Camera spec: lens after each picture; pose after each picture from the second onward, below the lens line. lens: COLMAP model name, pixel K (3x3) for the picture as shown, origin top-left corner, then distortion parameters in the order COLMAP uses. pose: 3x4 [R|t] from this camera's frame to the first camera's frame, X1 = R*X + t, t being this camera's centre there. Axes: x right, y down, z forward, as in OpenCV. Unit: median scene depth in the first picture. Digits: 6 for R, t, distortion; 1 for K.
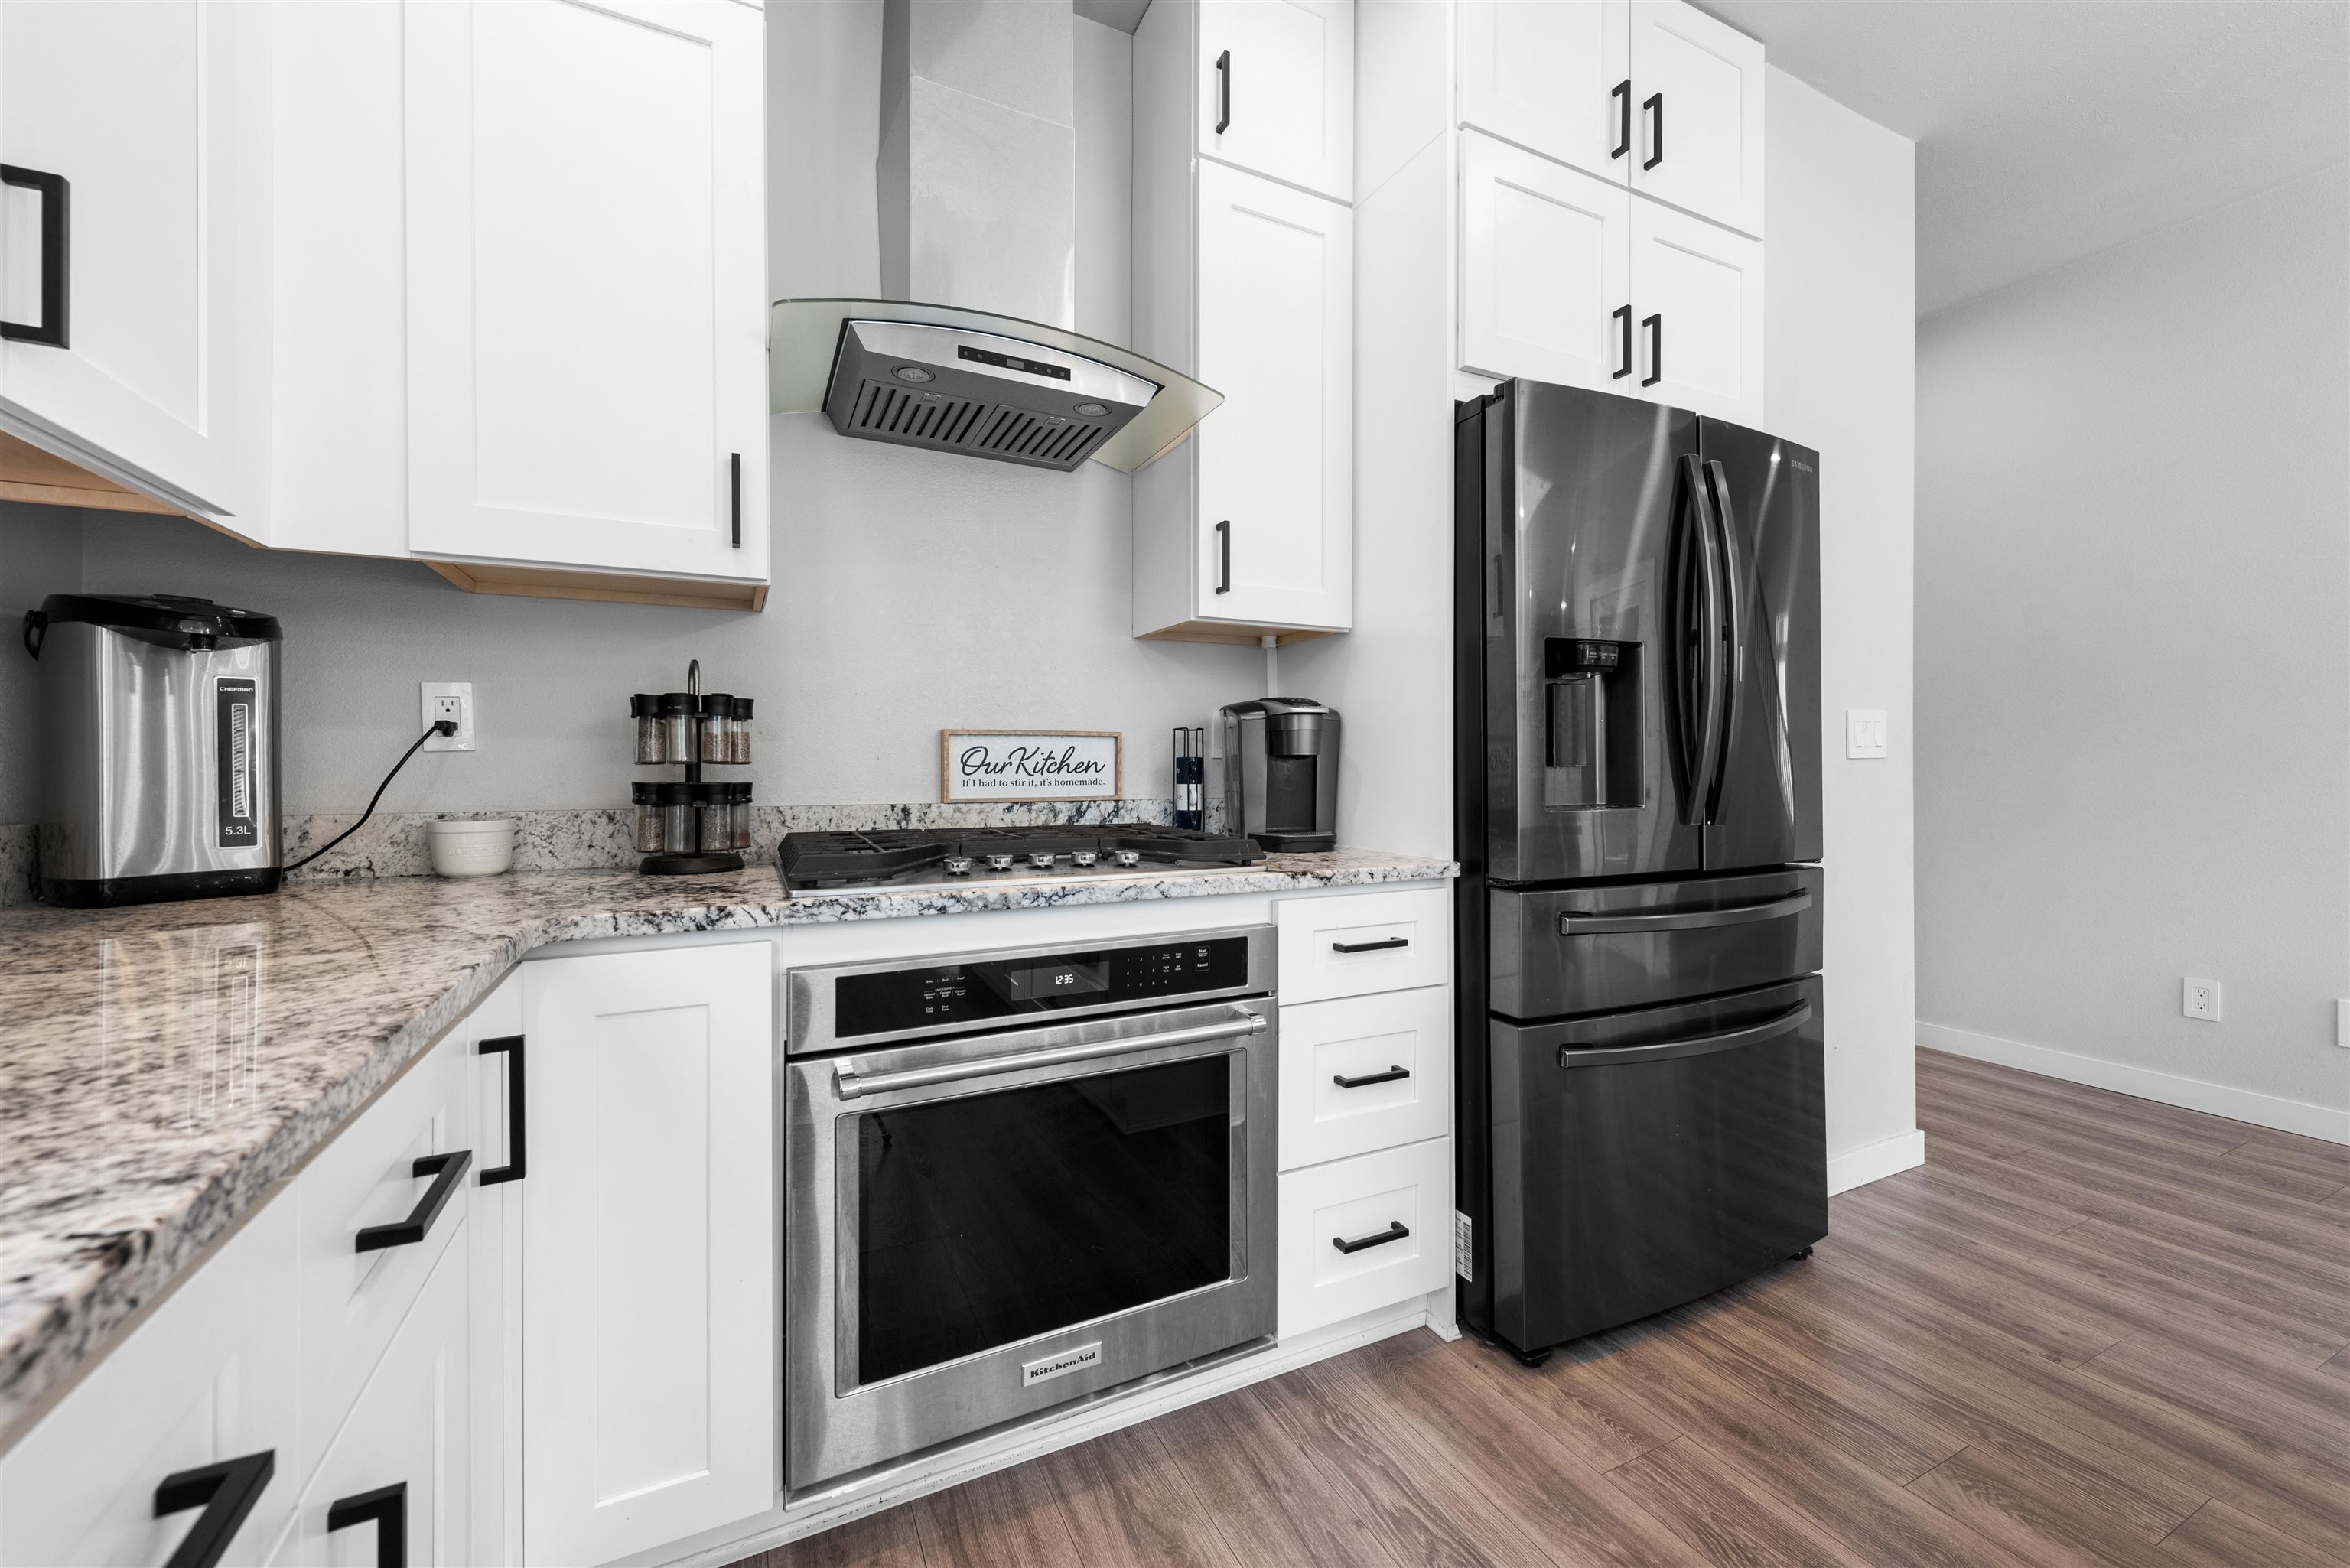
lens RADIAL K [[928.1, 0, 1187.5], [0, 928.1, 769.9], [0, 0, 1]] dist [0.007483, -0.002757]
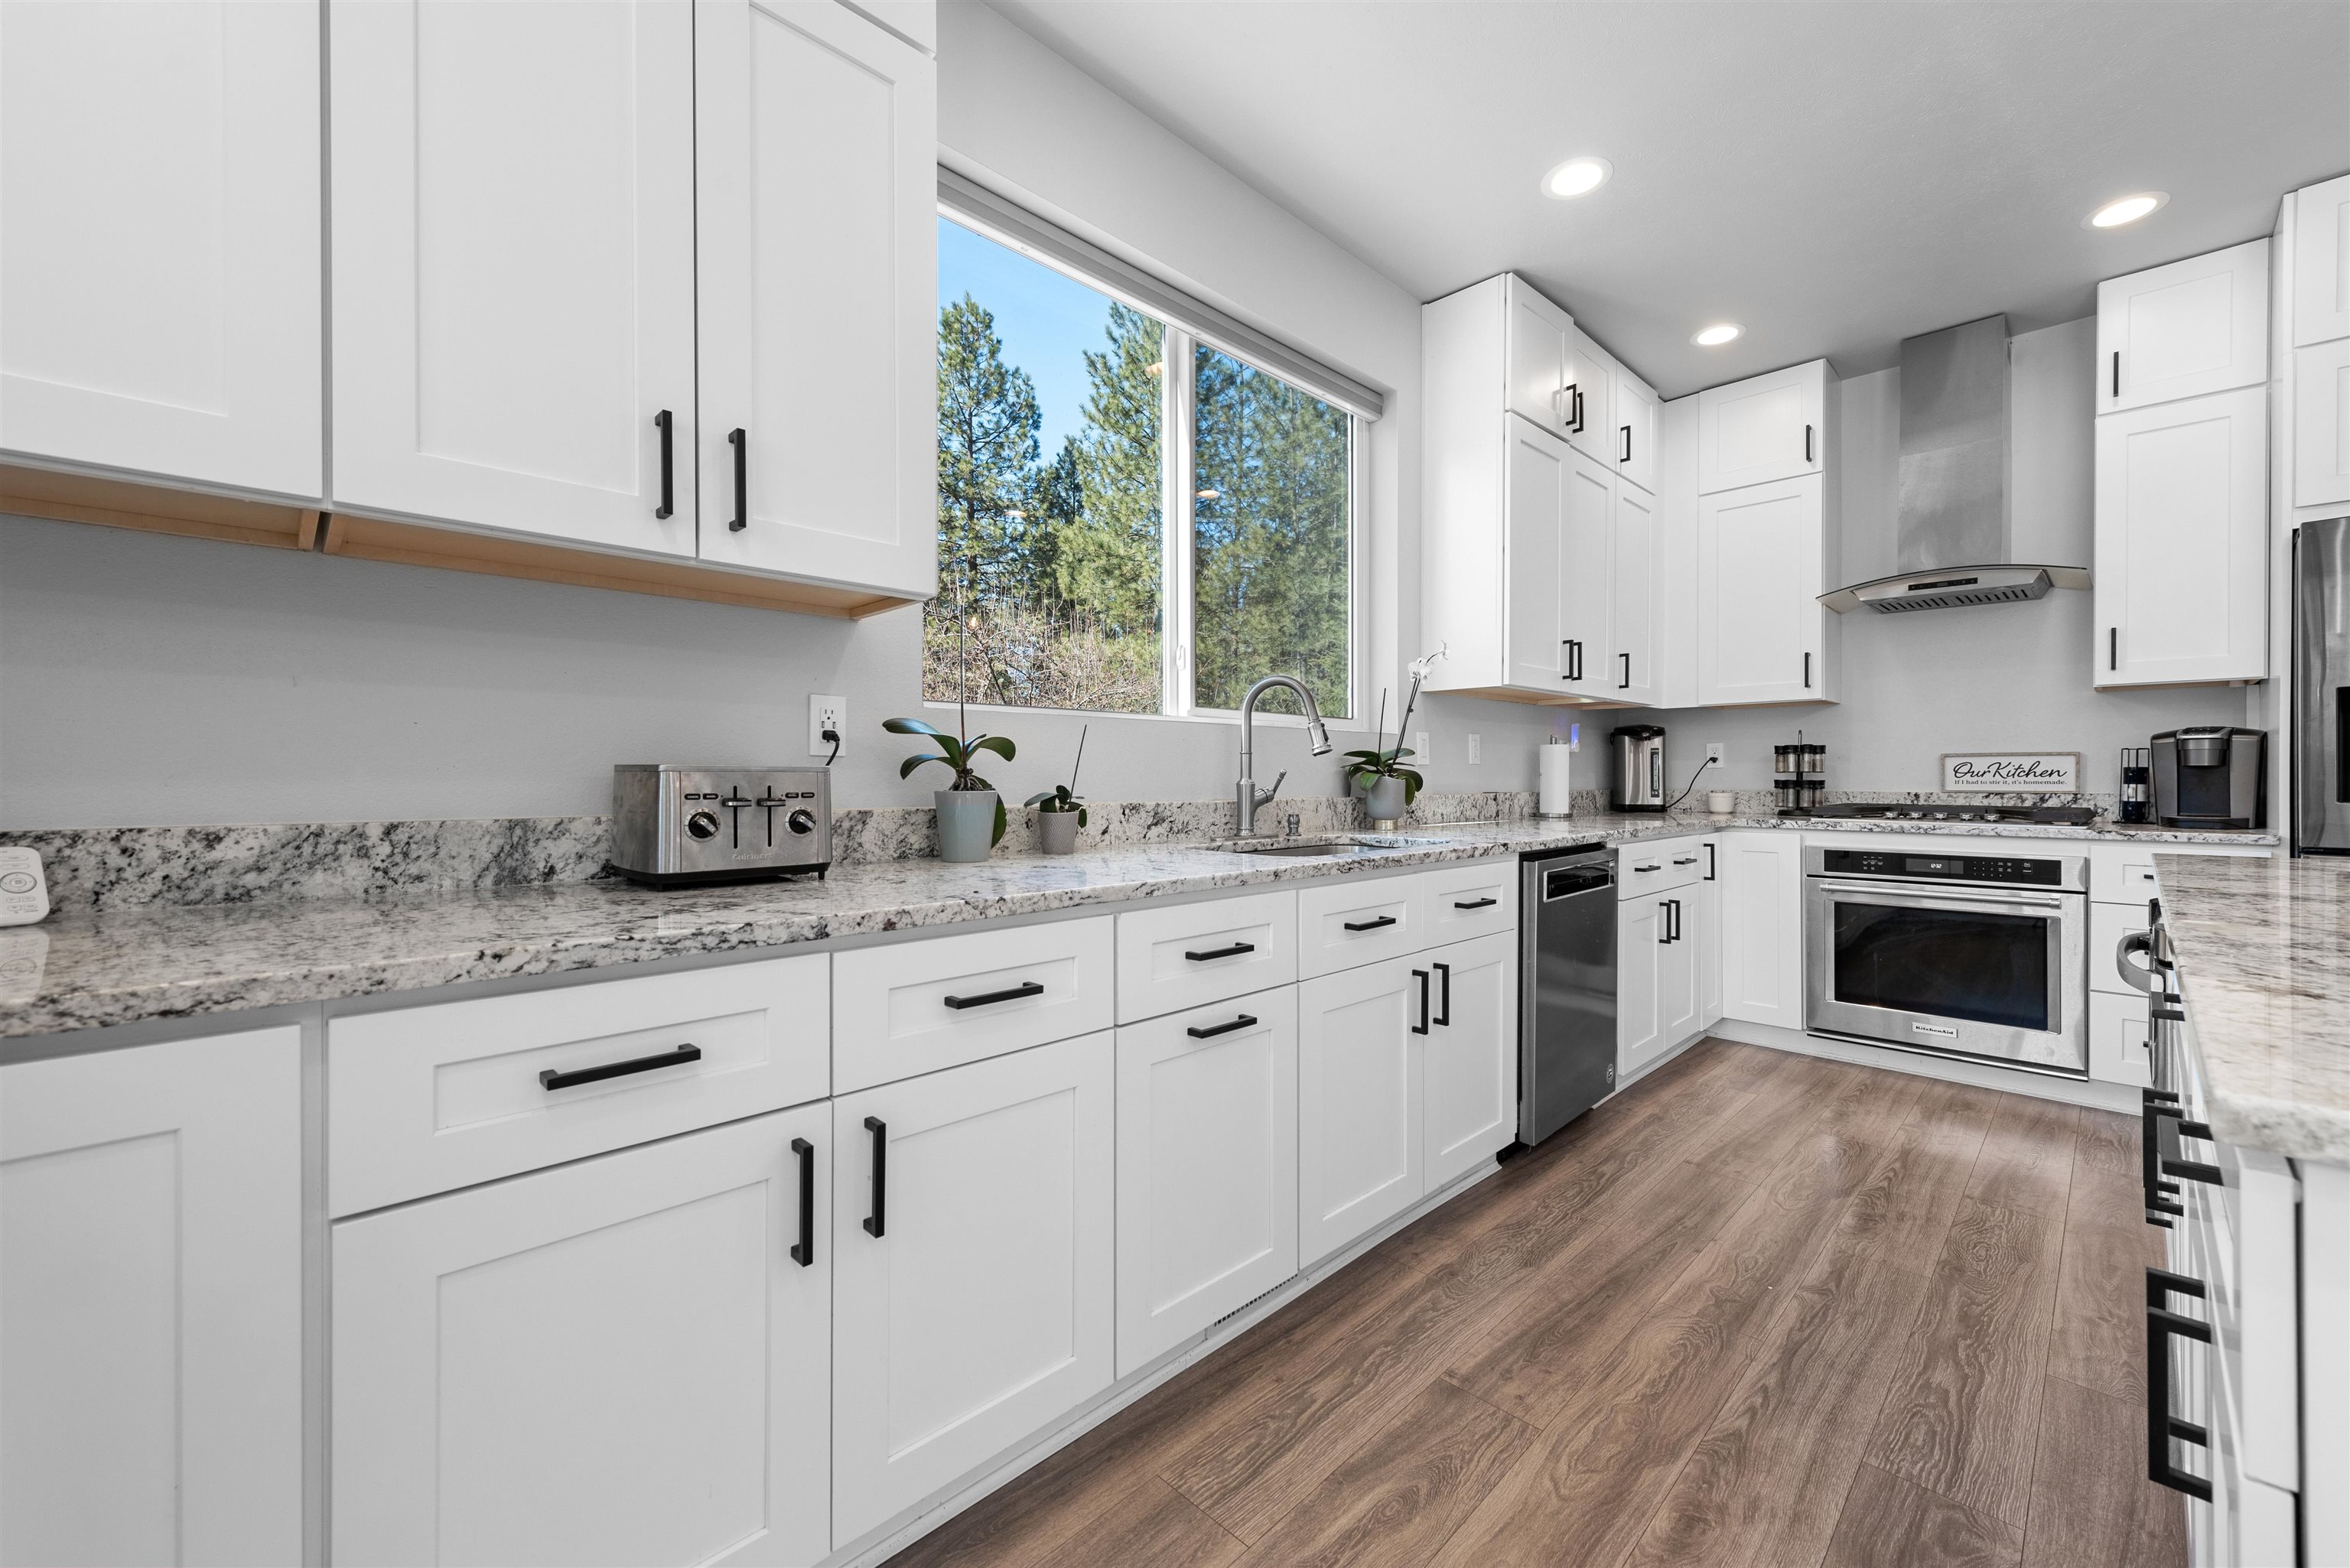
lens RADIAL K [[928.1, 0, 1192.3], [0, 928.1, 779.2], [0, 0, 1]] dist [0.007483, -0.002757]
pose [[0.316188, 0.005611, -0.948680, 1.311145], [-0.000695, 0.999984, 0.005682, -0.001754], [0.948696, -0.001137, 0.316187, -1.318782]]
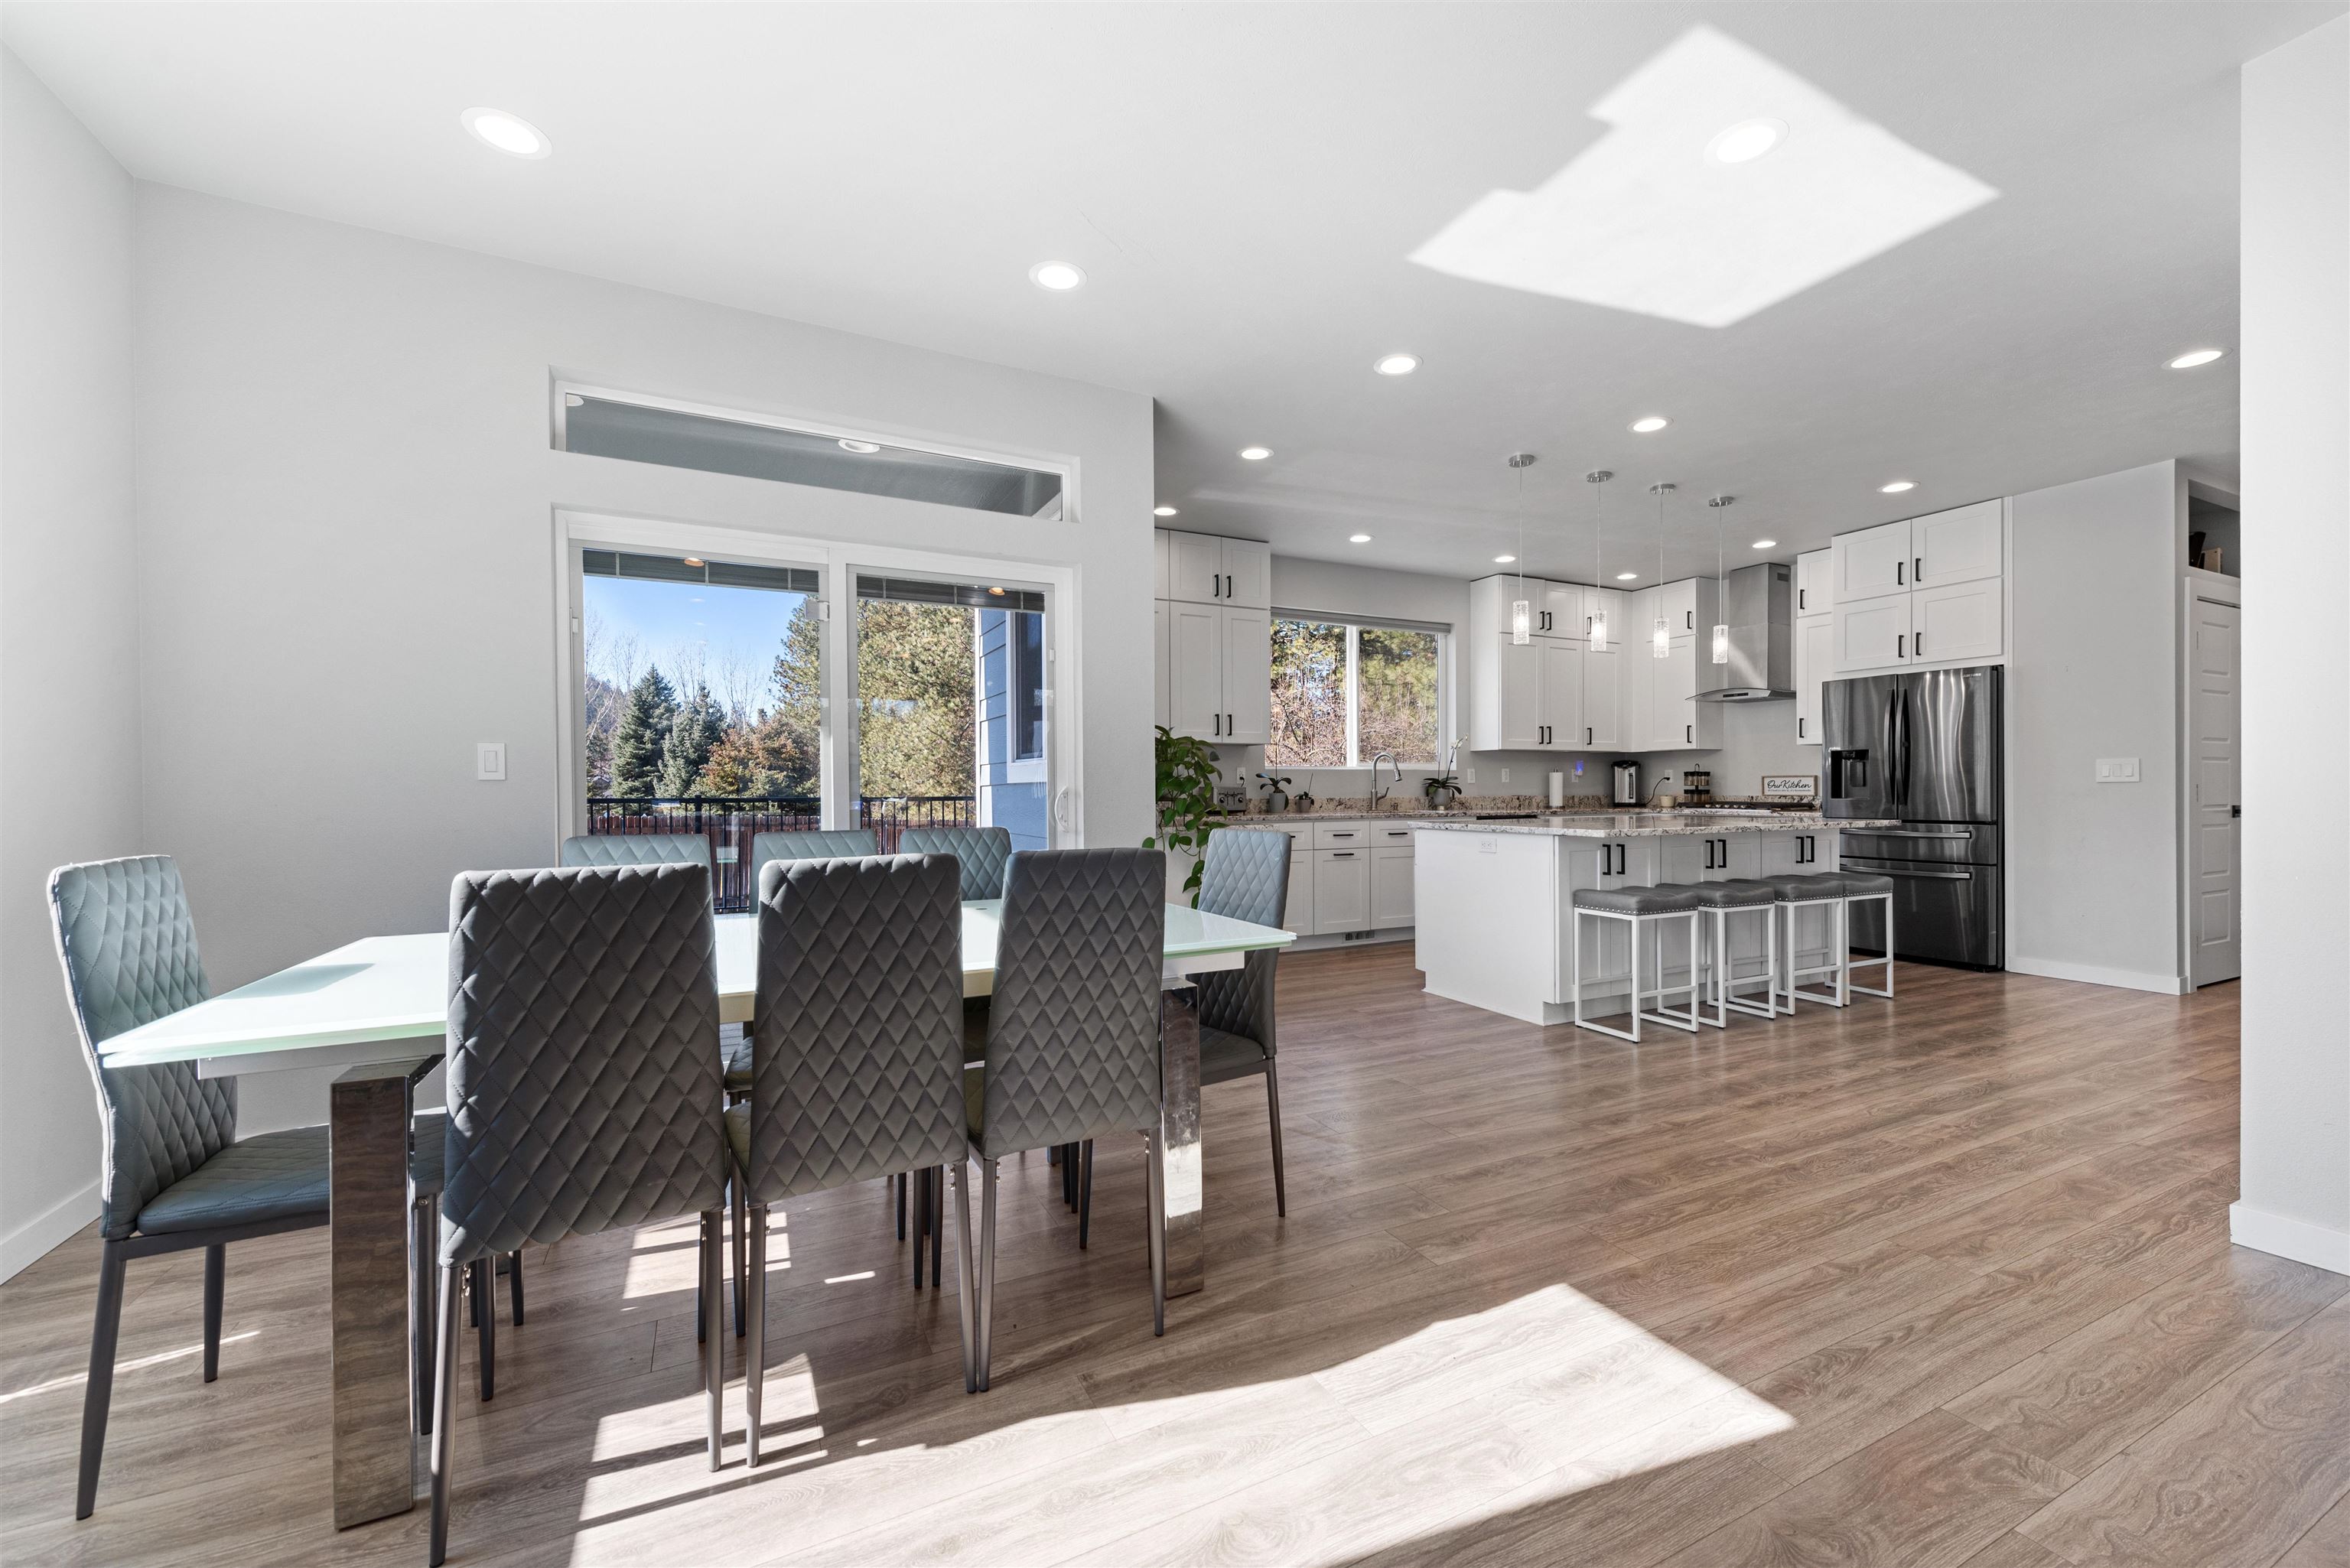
lens RADIAL K [[928.1, 0, 1164.3], [0, 928.1, 788.7], [0, 0, 1]] dist [0.007483, -0.002757]
pose [[-0.026856, 0.005605, -0.999624, 4.366553], [0.003356, 0.999979, 0.005517, -0.026203], [0.999634, -0.003206, -0.026875, -1.621786]]
